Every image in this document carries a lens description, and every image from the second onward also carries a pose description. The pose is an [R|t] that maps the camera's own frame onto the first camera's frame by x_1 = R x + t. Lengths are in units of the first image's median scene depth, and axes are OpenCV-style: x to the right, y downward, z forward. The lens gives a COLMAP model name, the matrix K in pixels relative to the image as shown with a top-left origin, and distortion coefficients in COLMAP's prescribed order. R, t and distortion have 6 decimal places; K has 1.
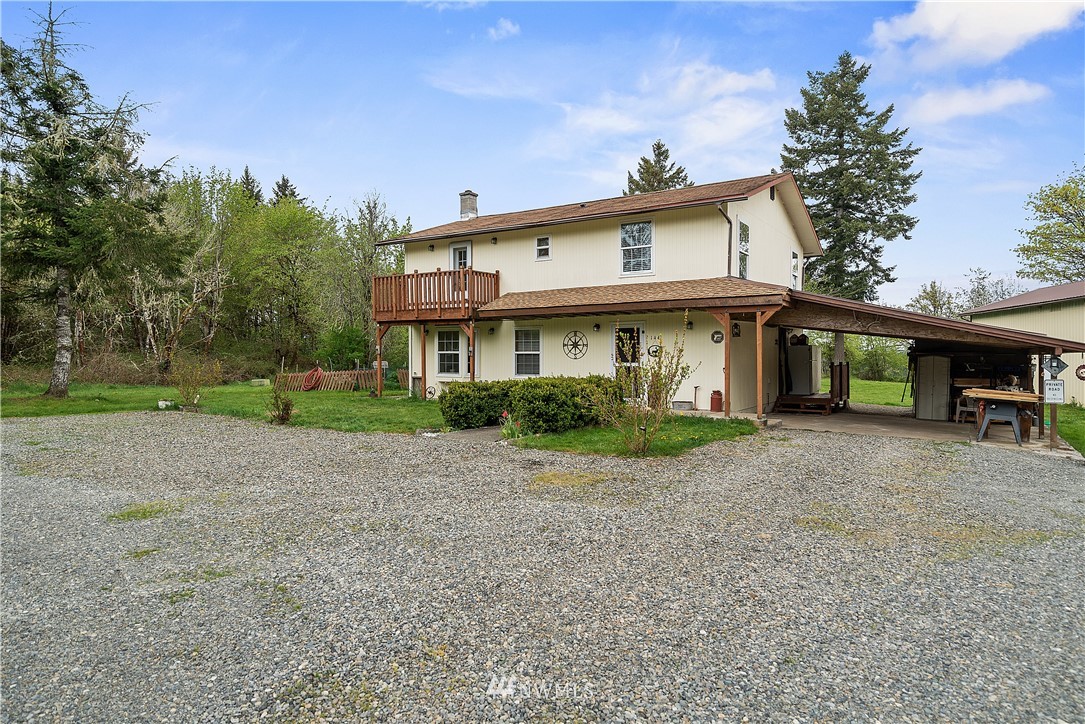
lens RADIAL K [[632.4, 0, 541.5], [0, 632.4, 356.5], [0, 0, 1]] dist [0.043480, -0.000247]
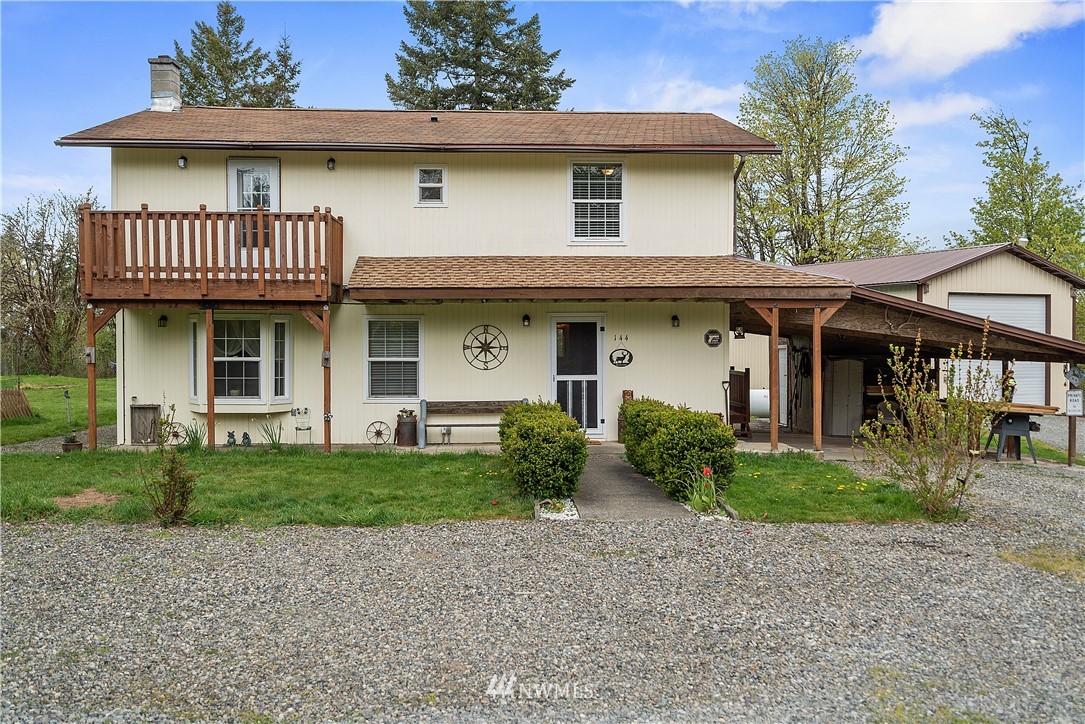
lens RADIAL K [[977.0, 0, 543.4], [0, 977.0, 359.8], [0, 0, 1]] dist [0.001328, 0.011197]
pose [[0.835132, -0.009102, 0.549974, -0.403945], [0.000742, 0.999881, 0.015421, -0.019541], [-0.550049, -0.012471, 0.835039, 0.154511]]
